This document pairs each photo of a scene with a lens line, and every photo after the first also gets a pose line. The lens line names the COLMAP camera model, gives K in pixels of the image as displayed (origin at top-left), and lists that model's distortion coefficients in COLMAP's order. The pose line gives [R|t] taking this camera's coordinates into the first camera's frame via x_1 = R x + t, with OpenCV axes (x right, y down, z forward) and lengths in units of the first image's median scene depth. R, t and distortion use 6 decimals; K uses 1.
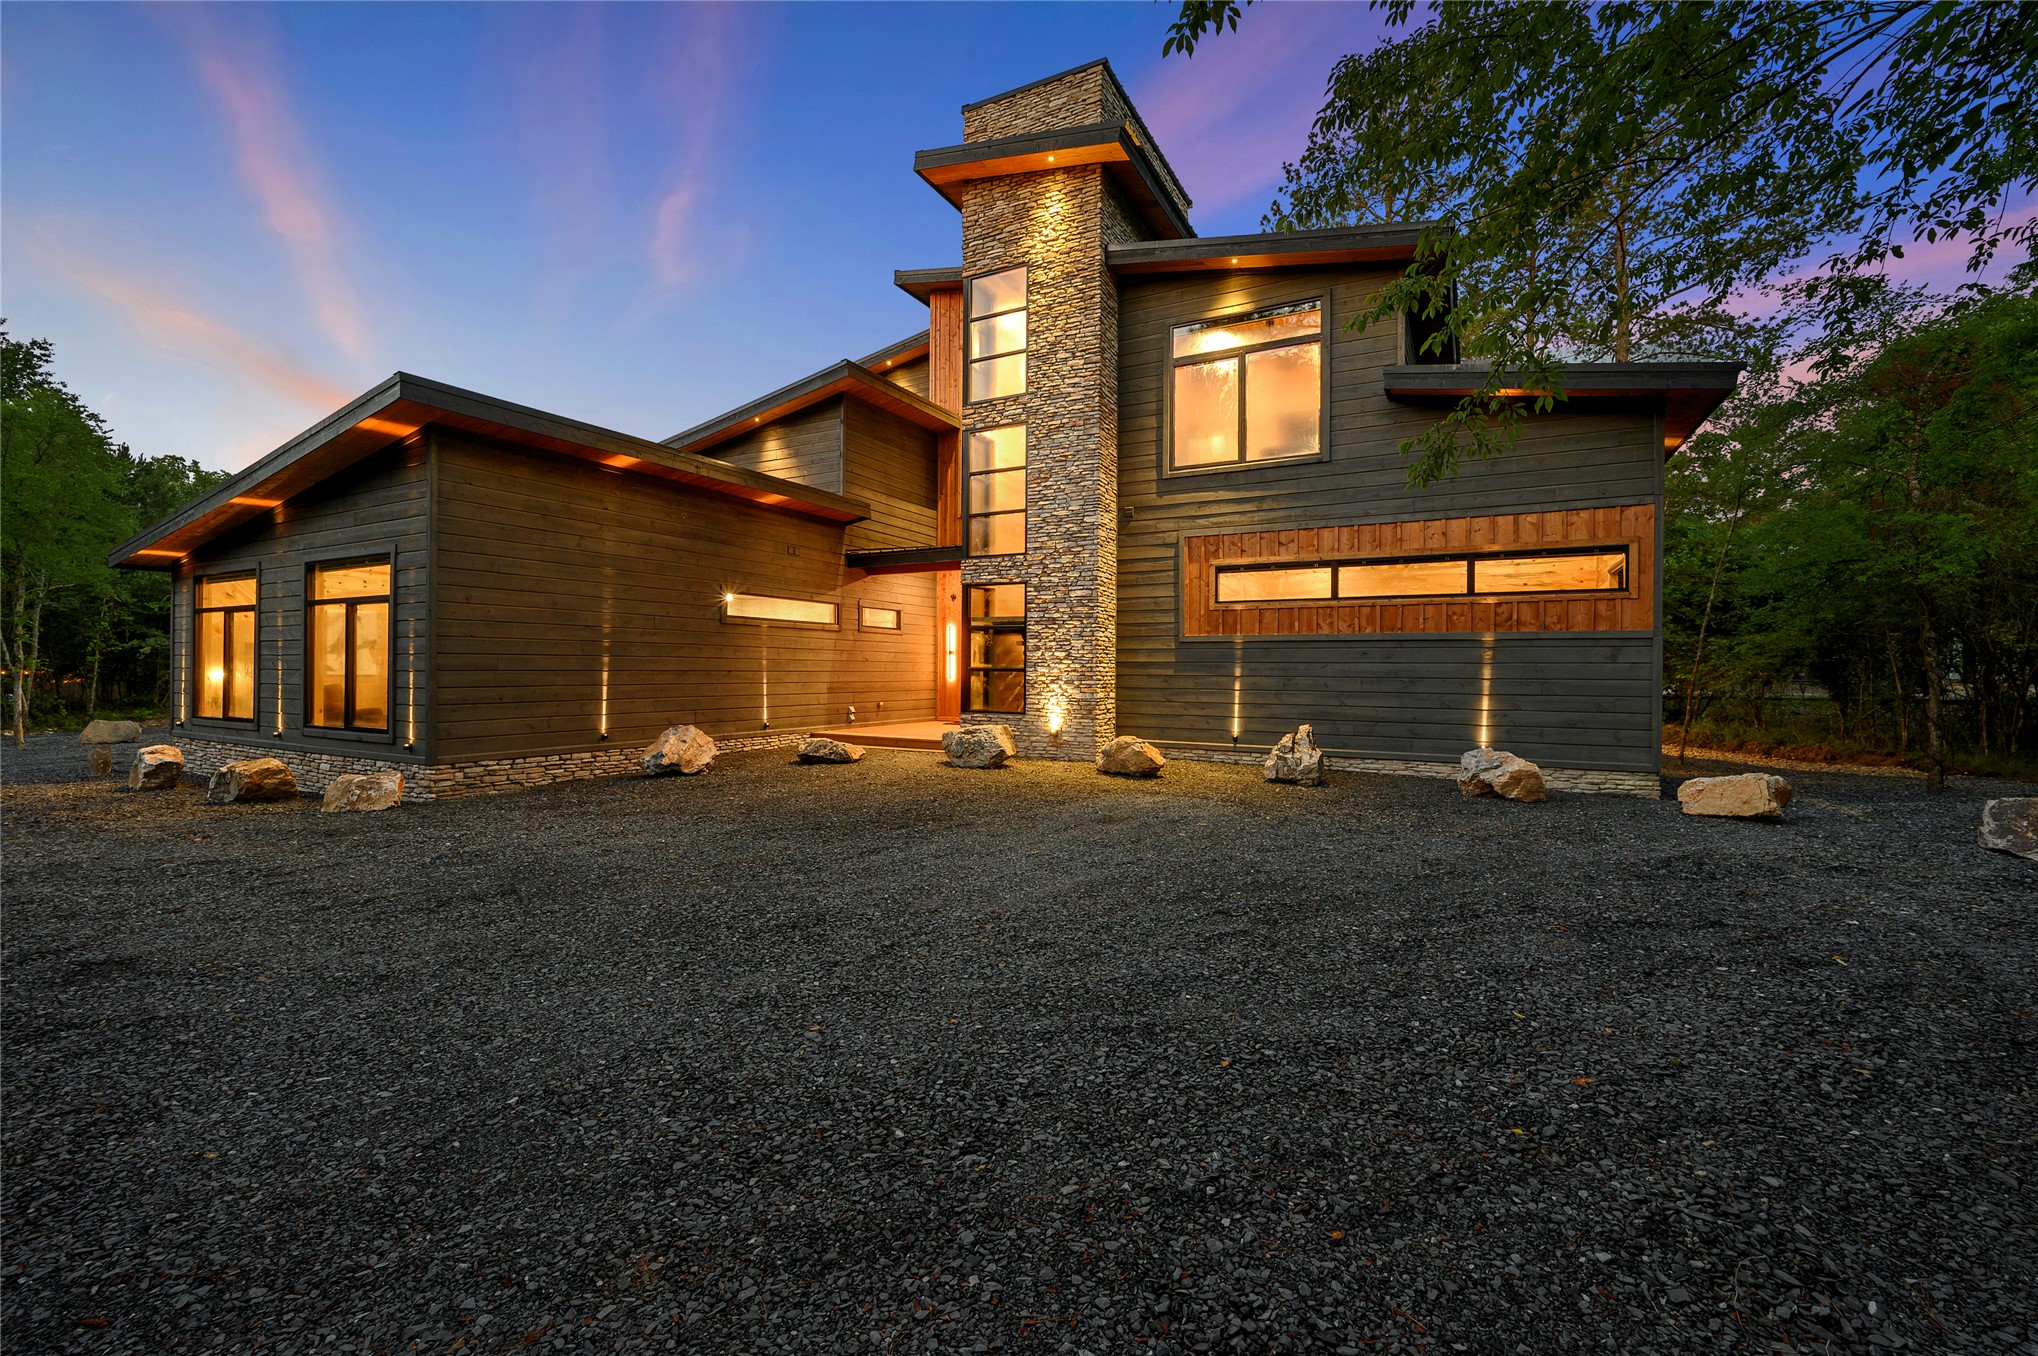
lens RADIAL K [[838.1, 0, 1015.3], [0, 838.1, 670.0], [0, 0, 1]] dist [-0.001948, 0.000211]
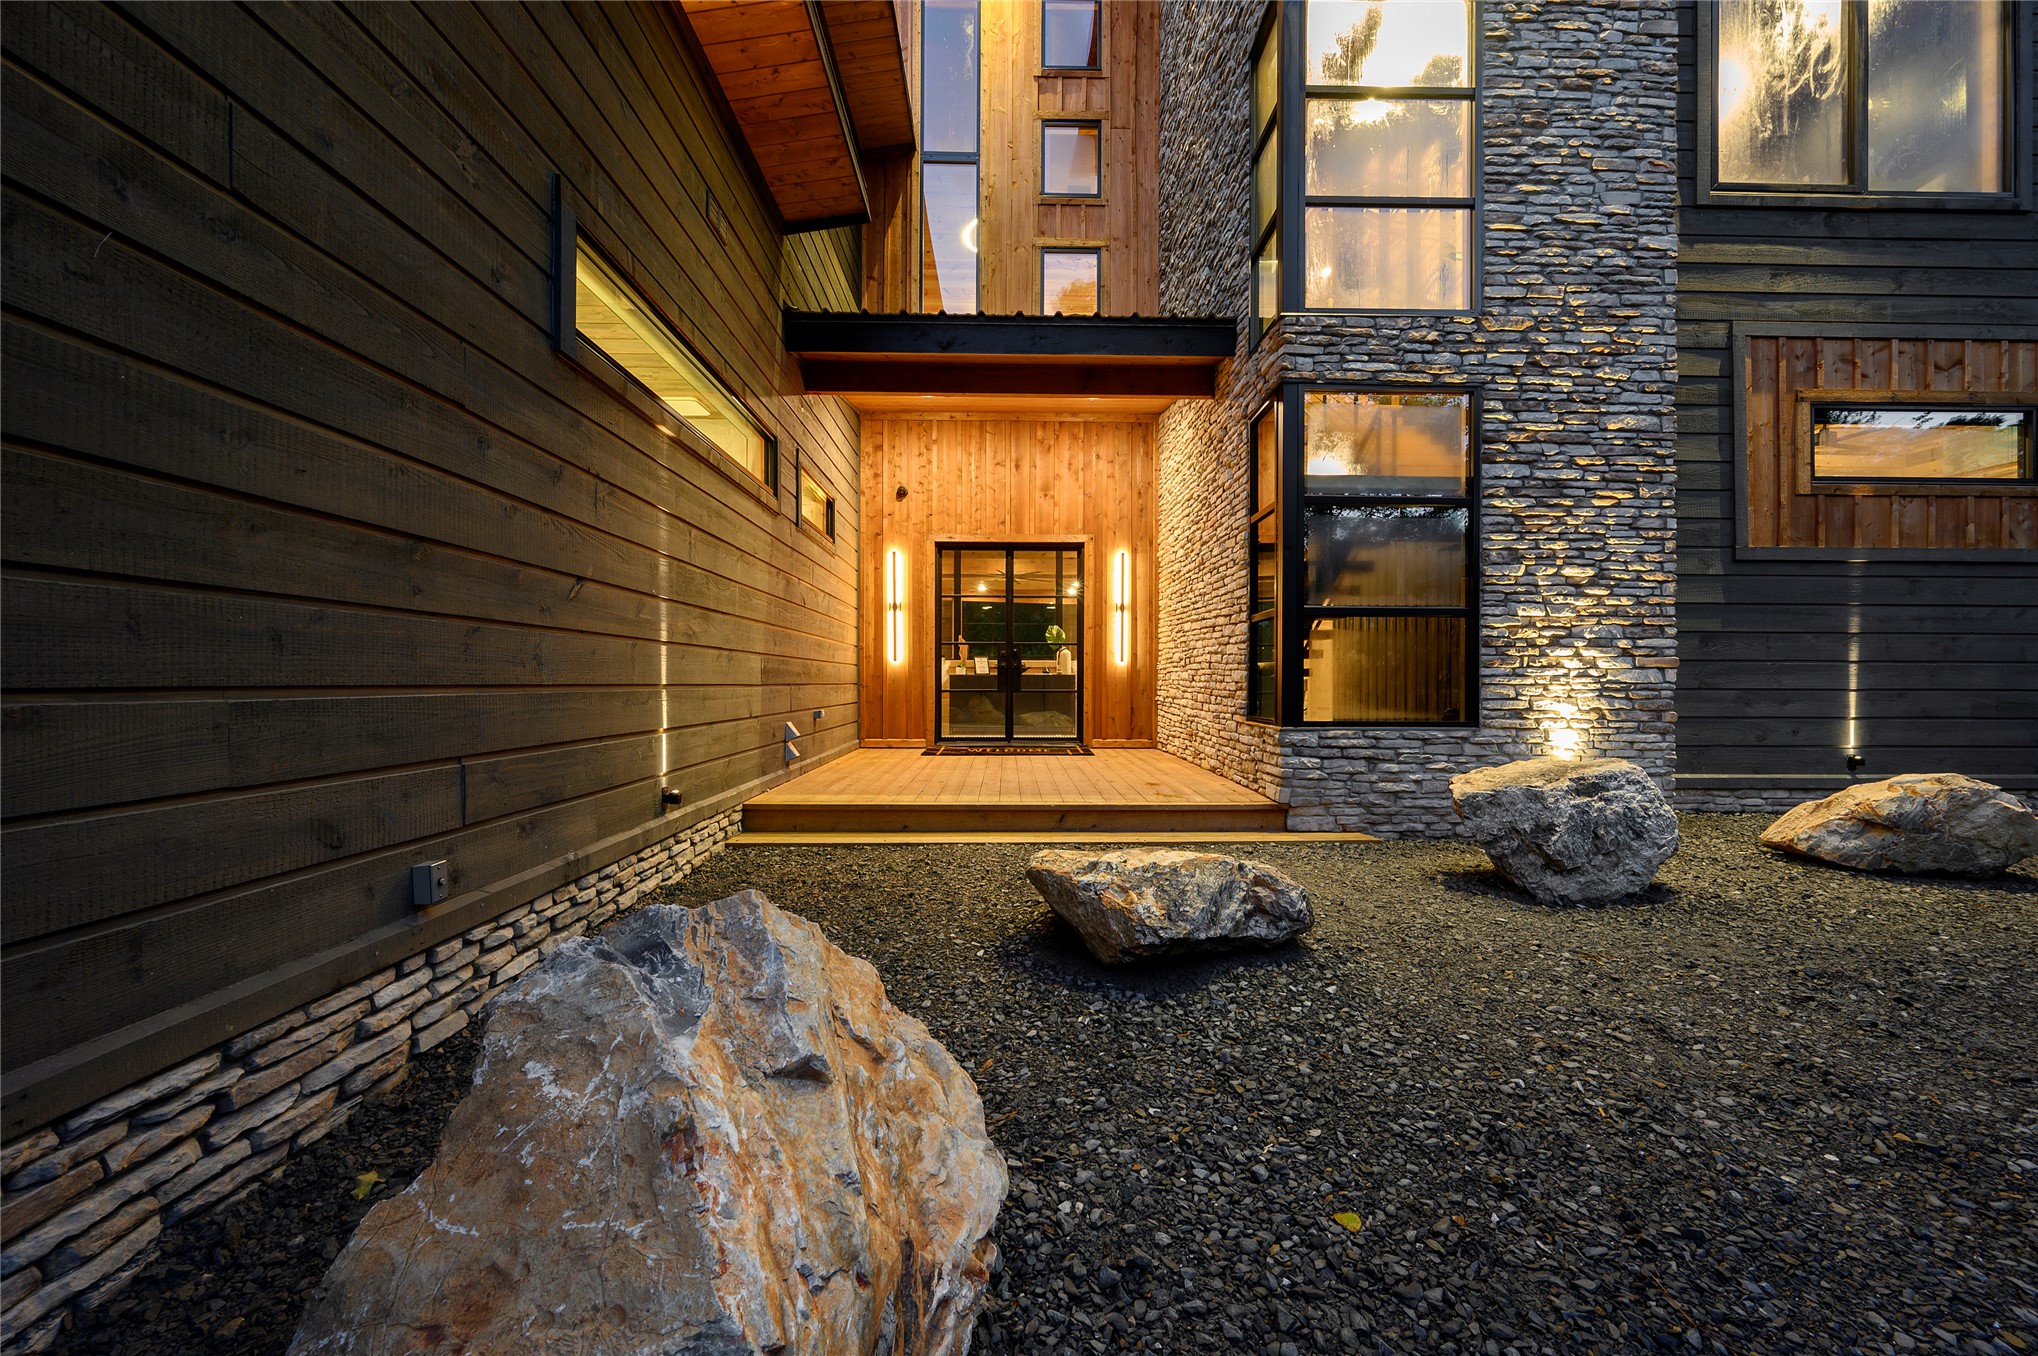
lens RADIAL K [[838.1, 0, 1018.4], [0, 838.1, 678.1], [0, 0, 1]] dist [-0.001948, 0.000211]
pose [[0.862681, -0.001474, 0.505746, -0.387232], [0.002643, 0.999995, -0.001594, 0.032165], [-0.505741, 0.002712, 0.862681, 0.812409]]
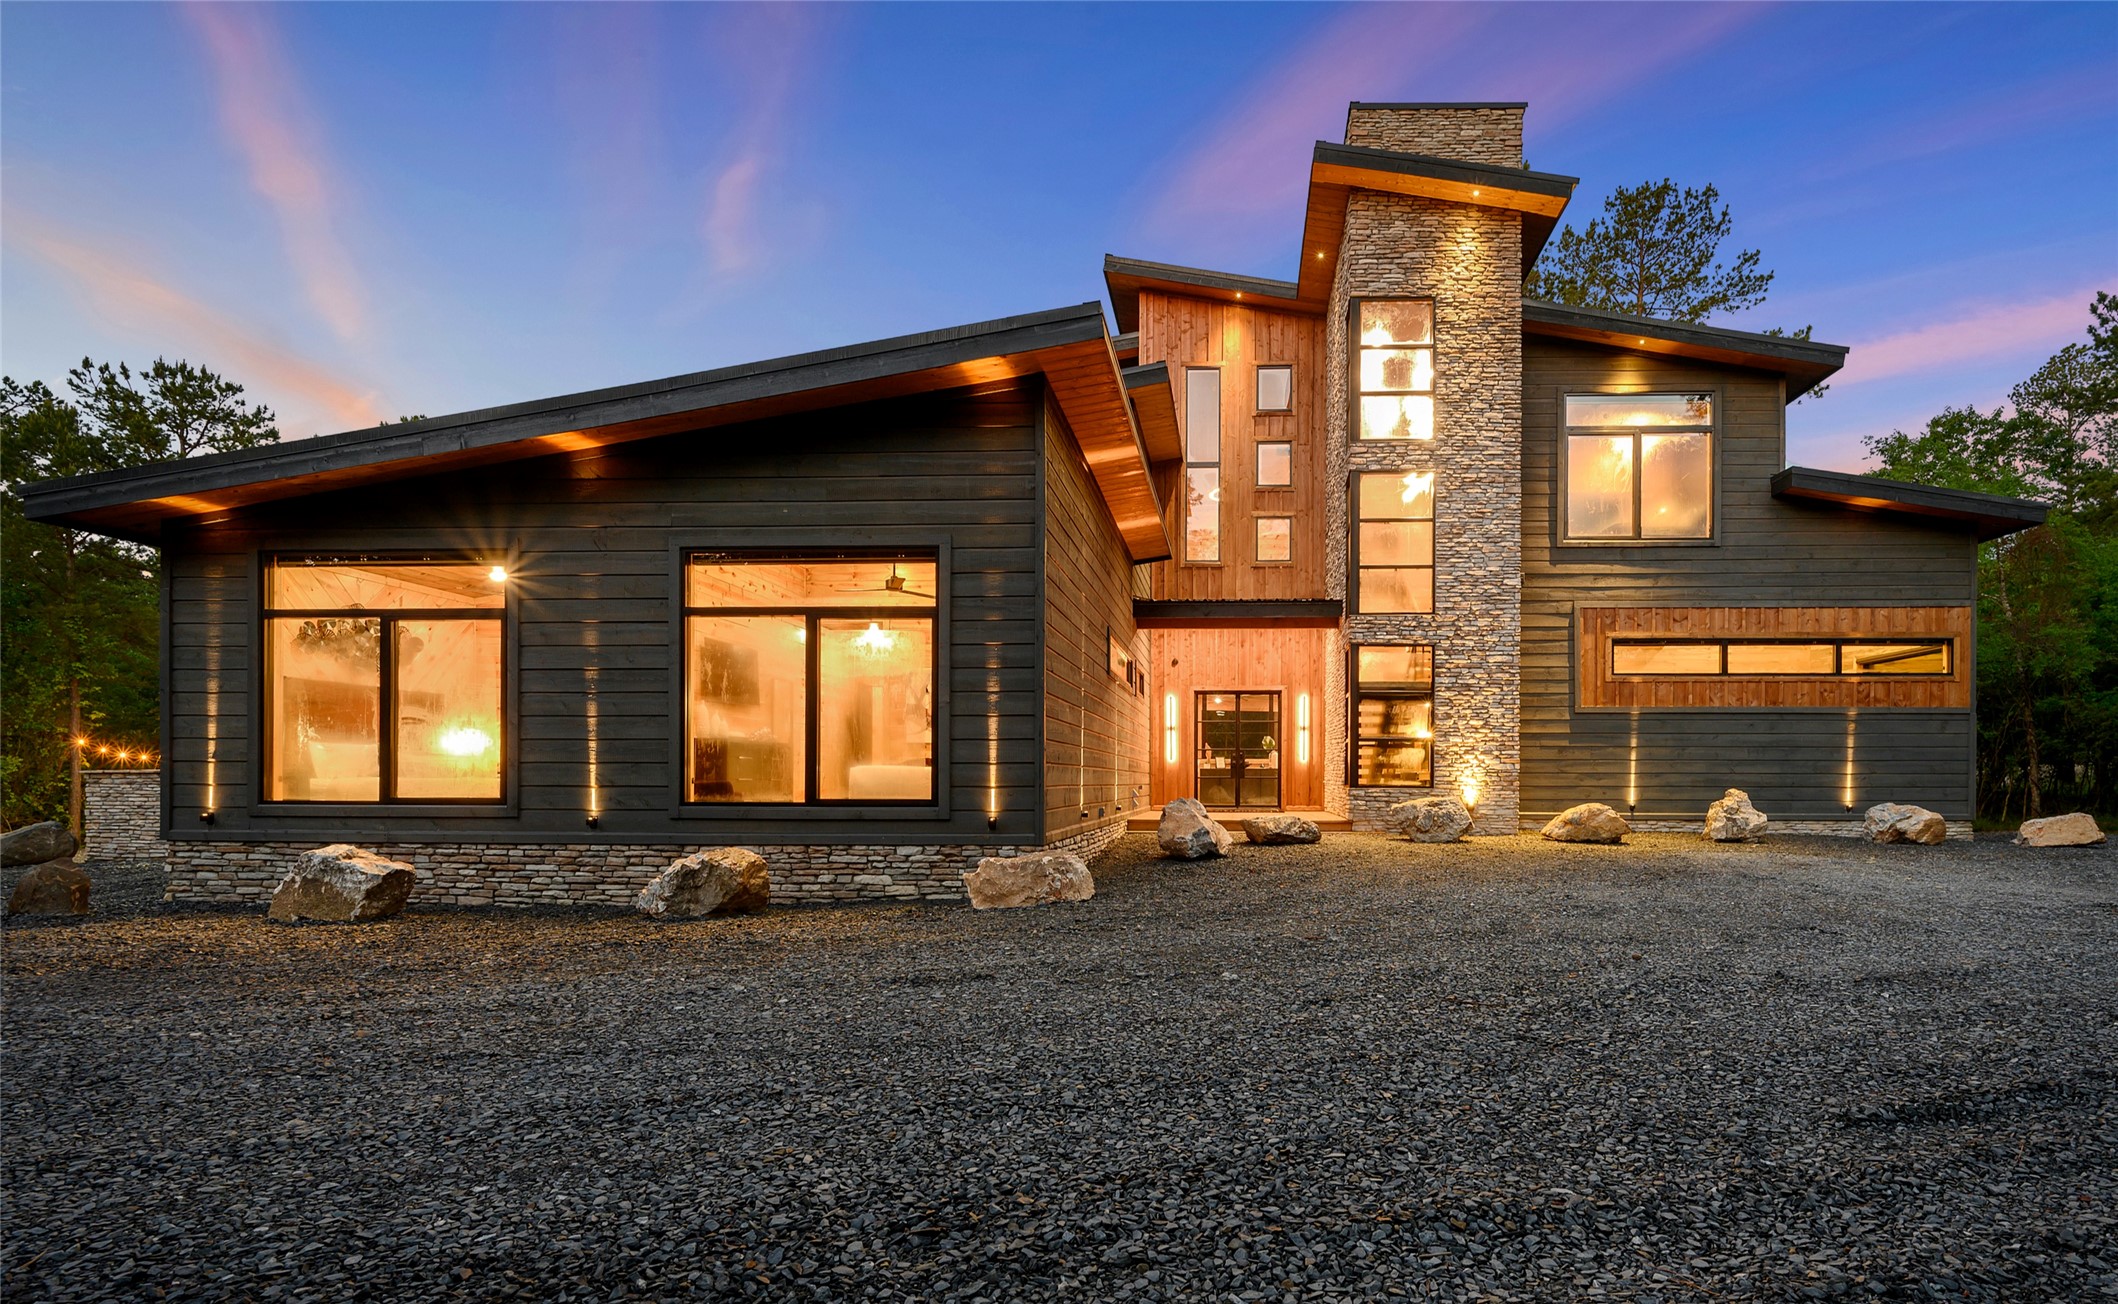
lens RADIAL K [[1027.7, 0, 1188.3], [0, 1027.7, 784.0], [0, 0, 1]] dist [0.002221, -0.000157]
pose [[0.893906, -0.005004, 0.448227, -0.774066], [0.003289, 0.999984, 0.004603, 0.044711], [-0.448243, -0.002640, 0.893908, 0.115107]]
